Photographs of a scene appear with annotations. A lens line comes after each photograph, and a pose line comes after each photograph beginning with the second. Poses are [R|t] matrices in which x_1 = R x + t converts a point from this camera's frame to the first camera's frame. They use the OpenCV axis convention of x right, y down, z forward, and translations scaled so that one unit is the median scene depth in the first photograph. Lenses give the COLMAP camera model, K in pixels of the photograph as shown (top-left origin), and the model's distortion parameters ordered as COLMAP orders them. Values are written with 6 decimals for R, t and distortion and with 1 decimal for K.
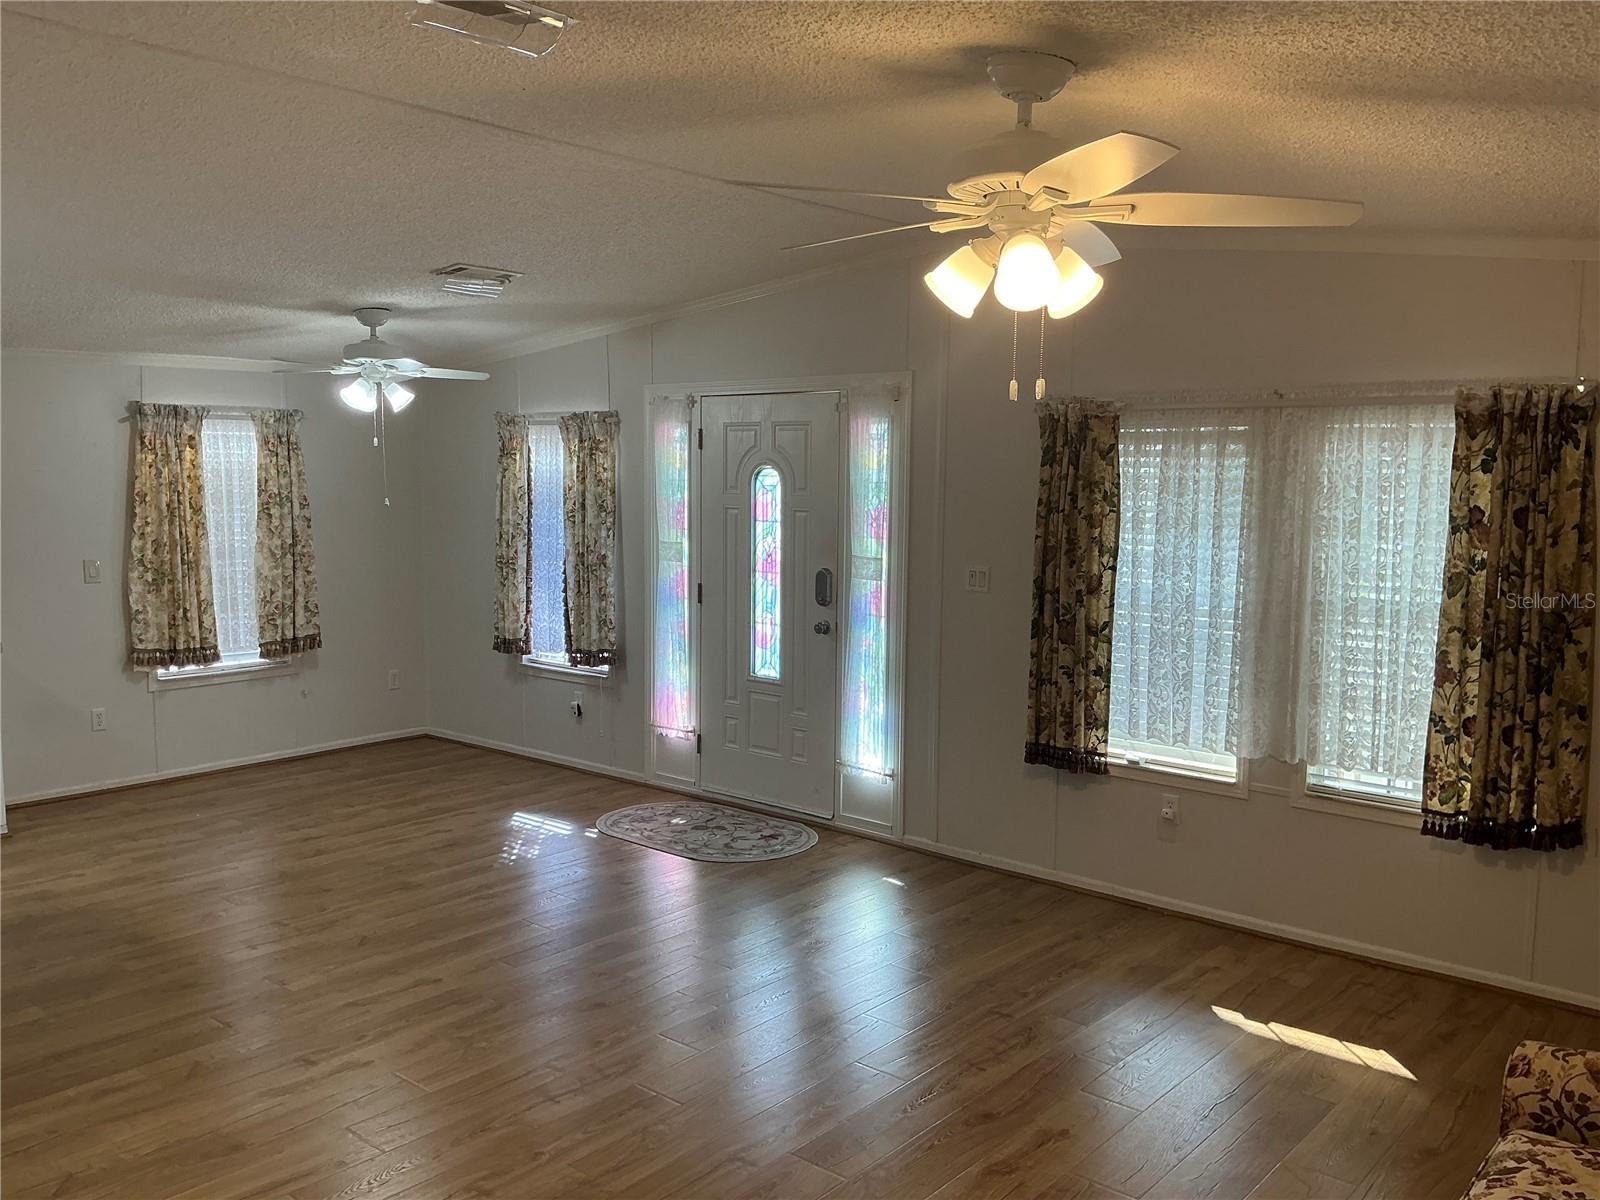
lens RADIAL K [[1332.8, 0, 801.5], [0, 1332.8, 591.1], [0, 0, 1]] dist [0.087694, -0.171353]
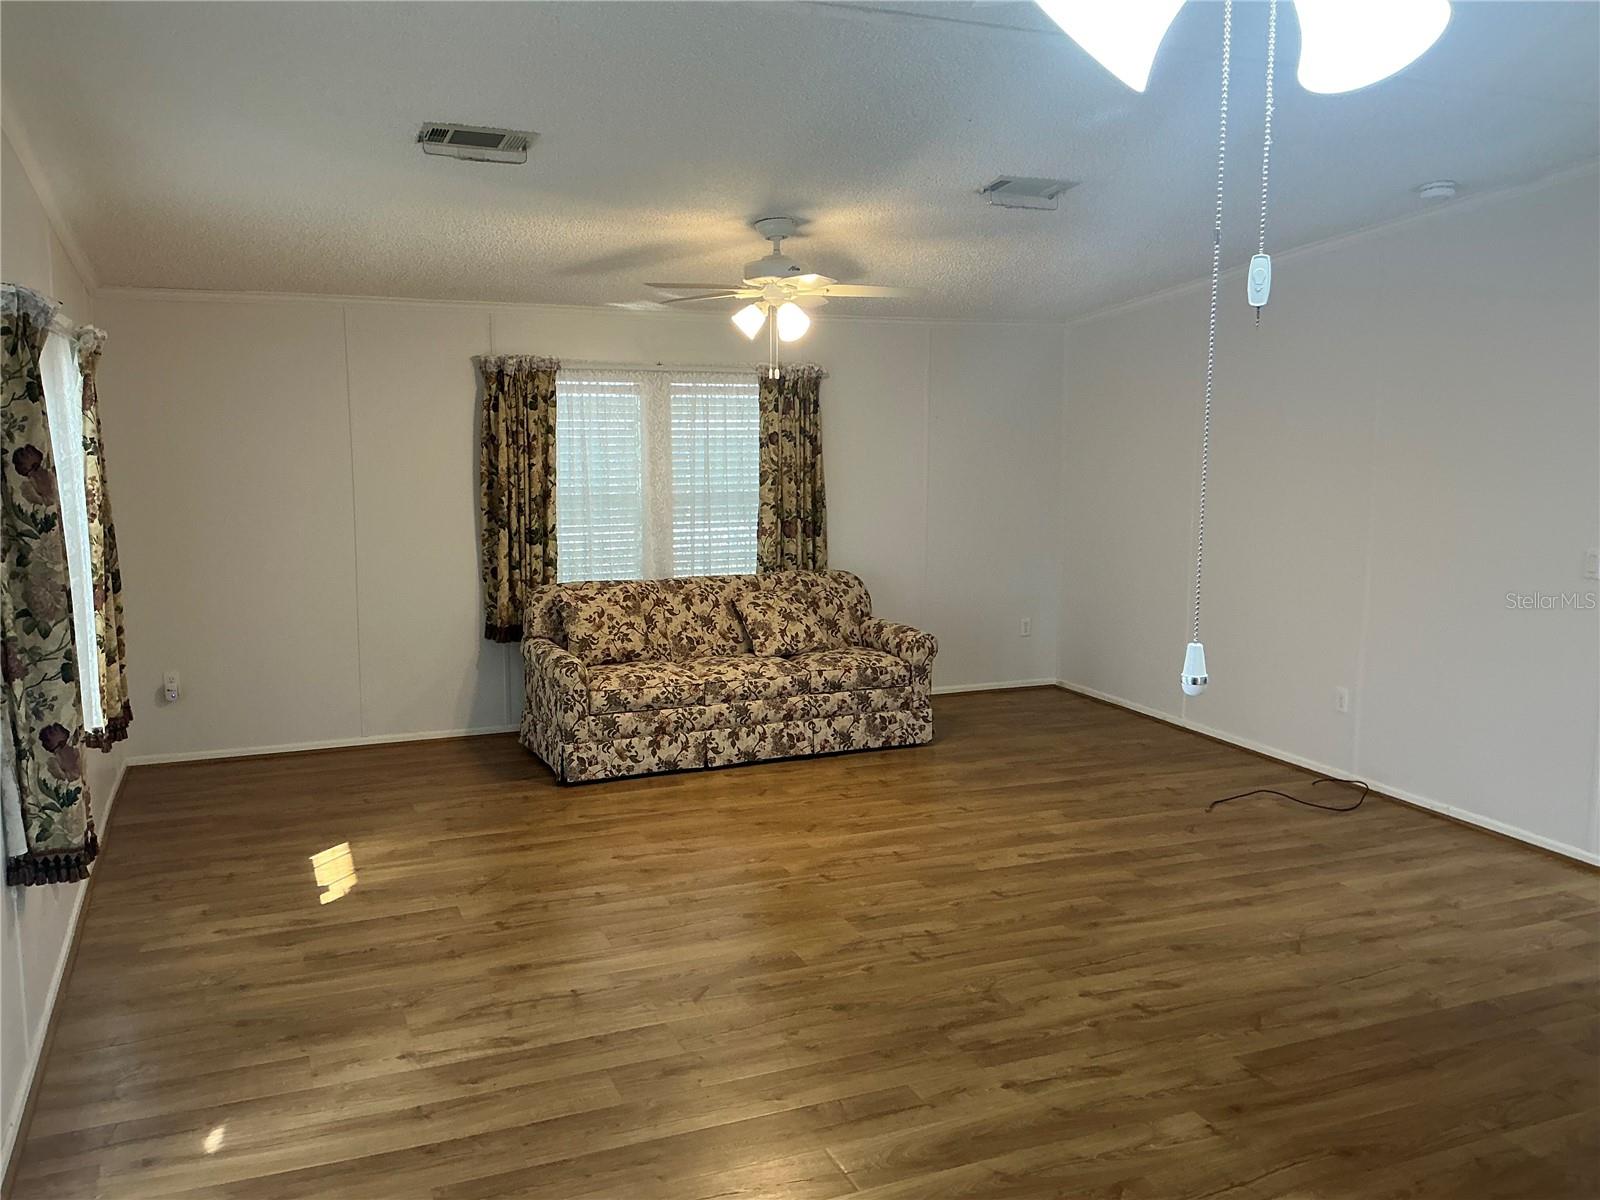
lens RADIAL K [[1332.8, 0, 798.4], [0, 1332.8, 590.9], [0, 0, 1]] dist [0.087694, -0.171353]
pose [[-0.891685, -0.074977, 0.446404, -0.300974], [0.028915, 0.974738, 0.221471, -0.100171], [-0.451732, 0.210390, -0.866991, 1.029162]]
